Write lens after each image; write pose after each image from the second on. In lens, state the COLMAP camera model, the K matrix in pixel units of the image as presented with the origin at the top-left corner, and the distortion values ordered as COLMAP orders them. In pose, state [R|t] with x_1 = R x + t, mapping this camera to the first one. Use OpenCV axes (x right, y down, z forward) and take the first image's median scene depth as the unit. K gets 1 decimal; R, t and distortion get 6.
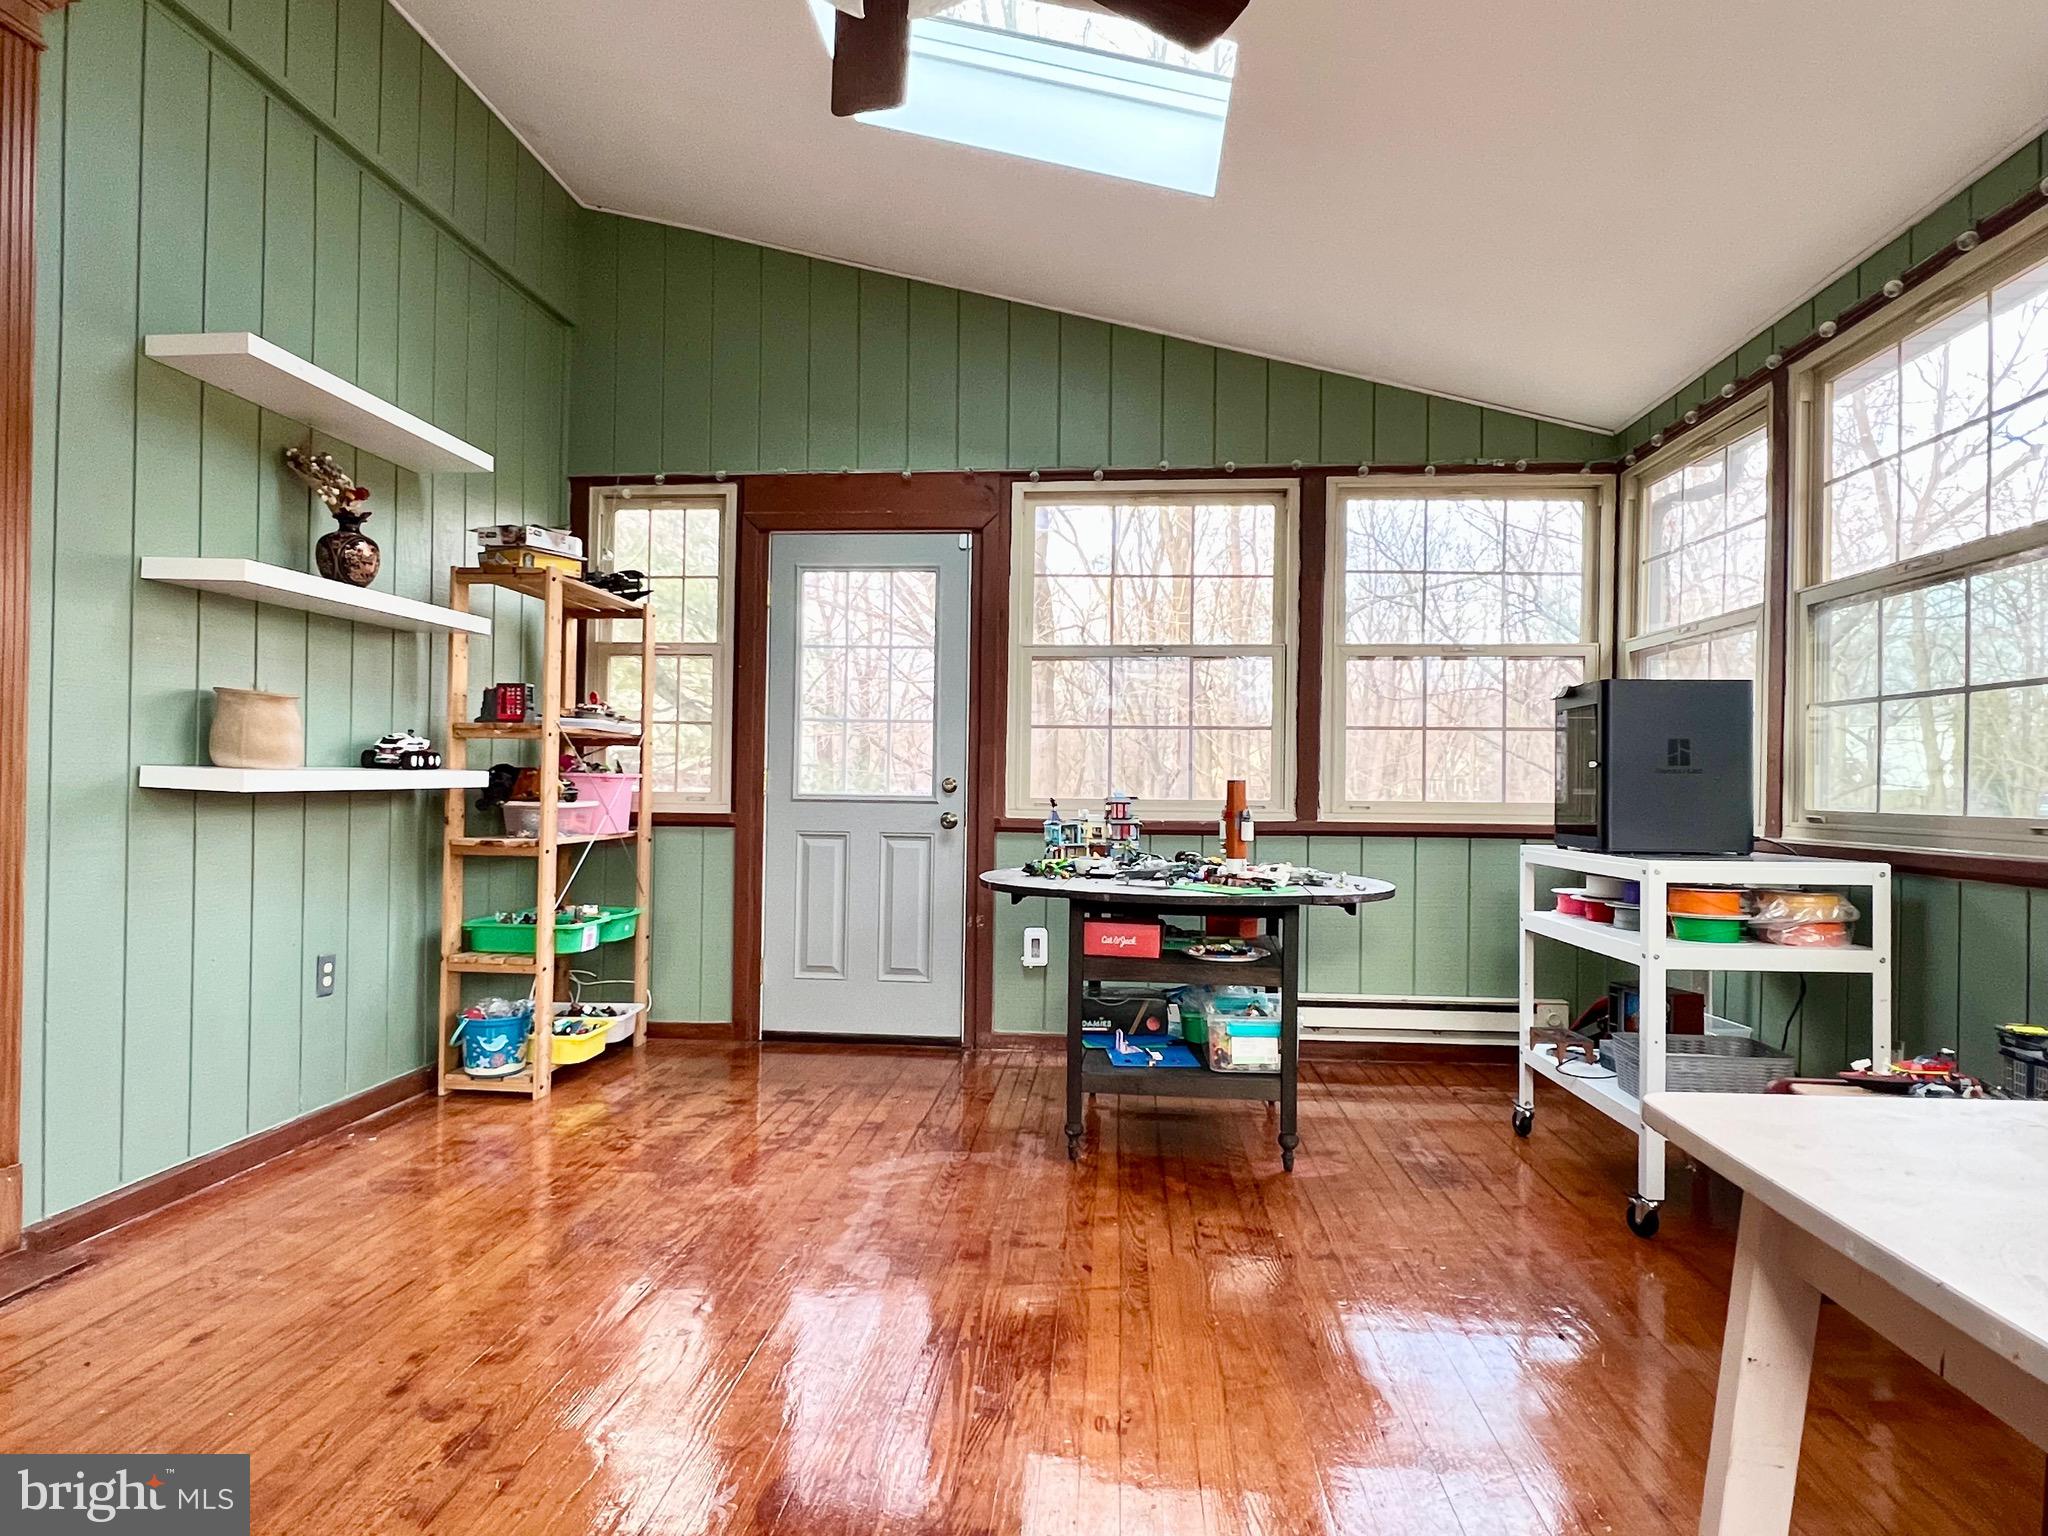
lens RADIAL K [[1200.8, 0, 1024.0], [0, 1200.8, 768.0], [0, 0, 1]] dist [-0.001184, -0.000228]
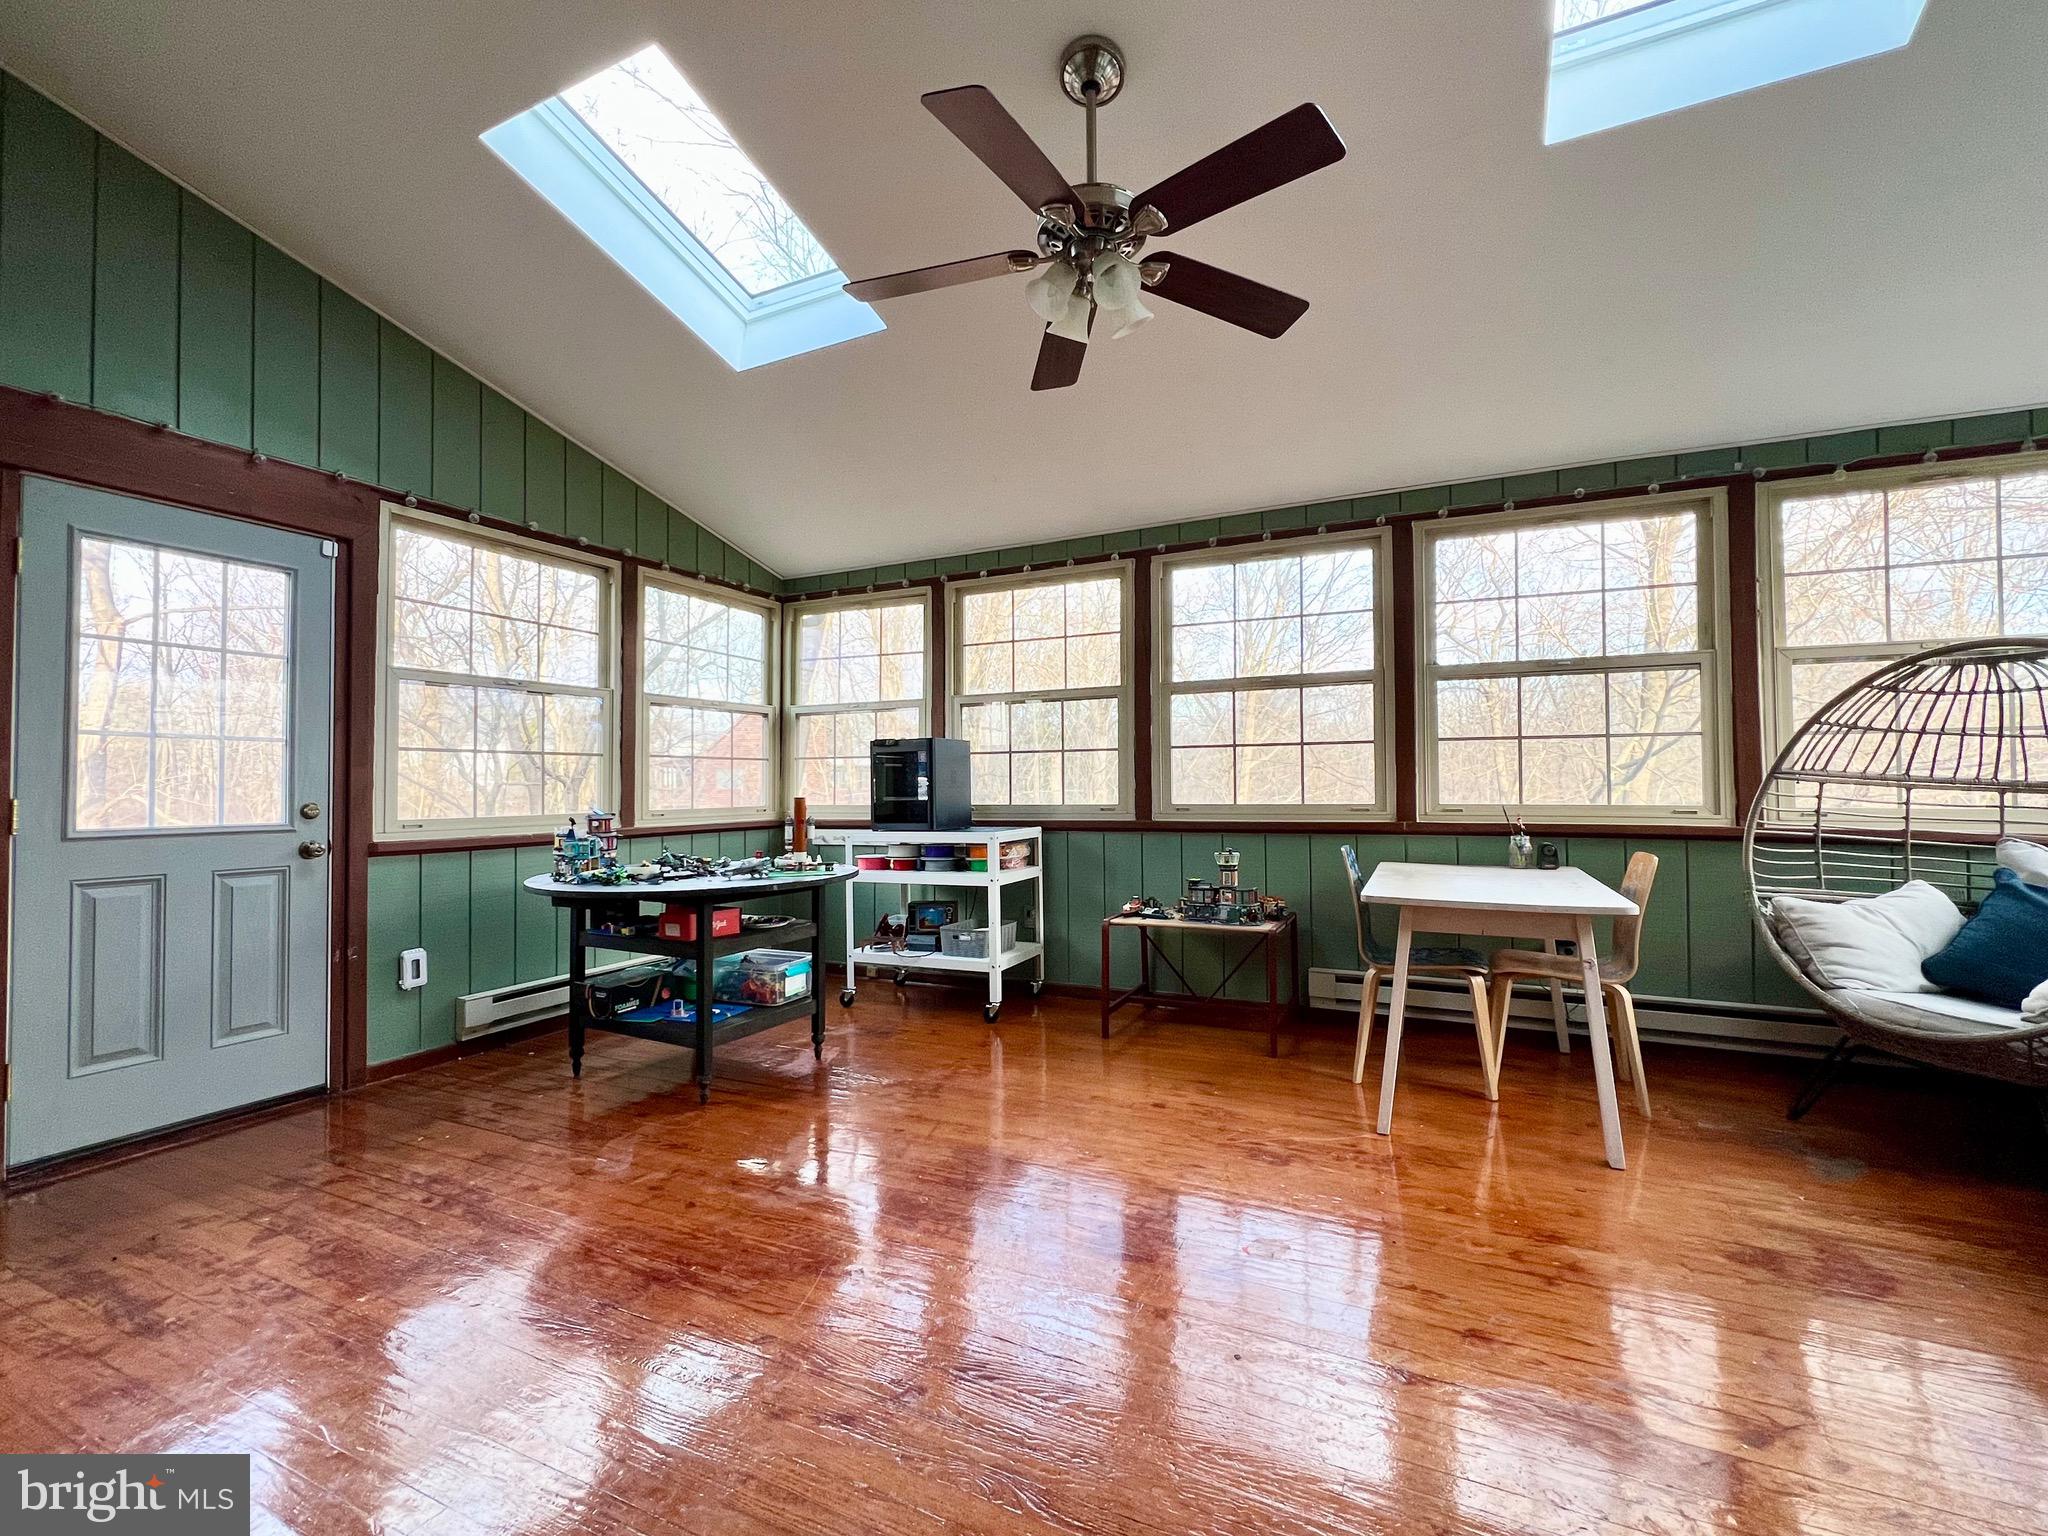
lens RADIAL K [[892.9, 0, 1024.0], [0, 892.9, 768.0], [0, 0, 1]] dist [-0.000421, -0.000580]
pose [[0.359428, 0.004688, 0.933161, -0.509074], [0.004473, 0.999967, -0.006747, -0.011677], [-0.933162, 0.006599, 0.359395, 0.253427]]
